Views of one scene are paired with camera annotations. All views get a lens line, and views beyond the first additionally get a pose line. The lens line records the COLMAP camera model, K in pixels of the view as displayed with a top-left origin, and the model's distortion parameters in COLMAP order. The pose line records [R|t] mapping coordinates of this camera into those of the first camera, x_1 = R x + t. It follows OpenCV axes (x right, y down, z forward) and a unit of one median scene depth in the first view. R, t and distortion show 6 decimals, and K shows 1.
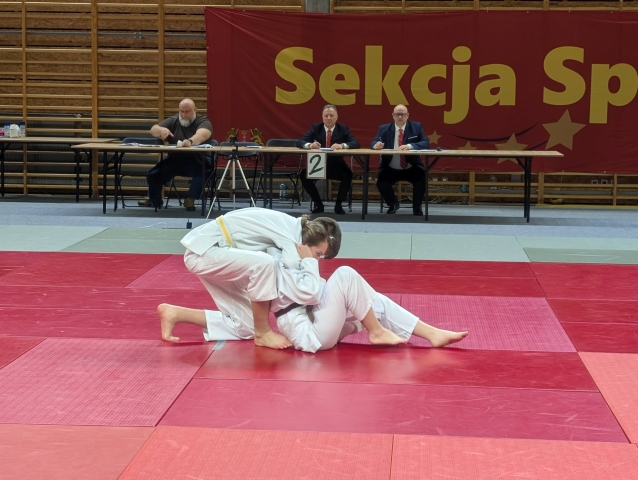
lens RADIAL K [[1376.0, 0, 317.1], [0, 1376.0, 217.3], [0, 0, 1]] dist [0.227710, -1.127986]
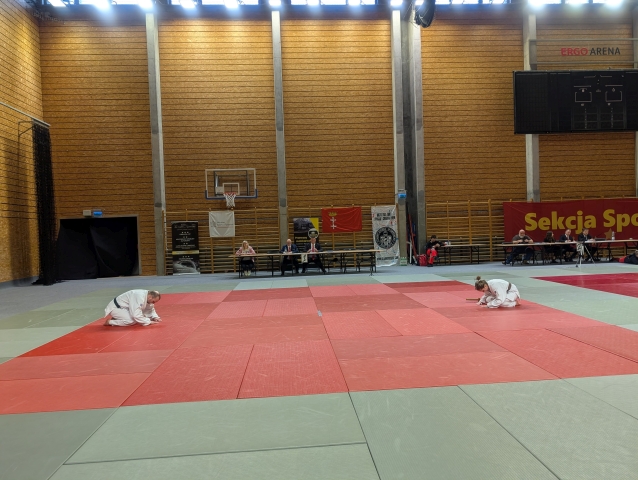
lens RADIAL K [[453.3, 0, 325.3], [0, 453.3, 244.4], [0, 0, 1]] dist [0.055549, -0.071721]
pose [[0.987554, -0.053416, 0.147932, -0.665750], [0.063588, 0.995863, -0.064907, -0.010420], [-0.143853, 0.073506, 0.986865, 0.009637]]
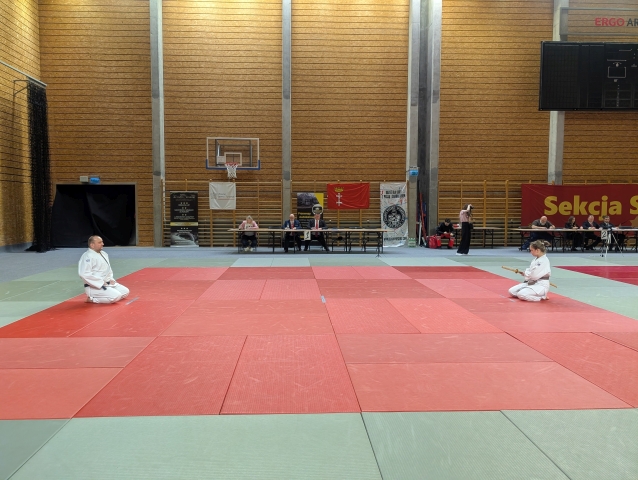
lens RADIAL K [[453.1, 0, 313.1], [0, 453.1, 236.9], [0, 0, 1]] dist [0.048141, -0.049009]
pose [[0.993162, -0.018863, 0.115207, -0.662417], [0.022493, 0.999288, -0.030292, -0.015127], [-0.114554, 0.032676, 0.992879, 0.061714]]
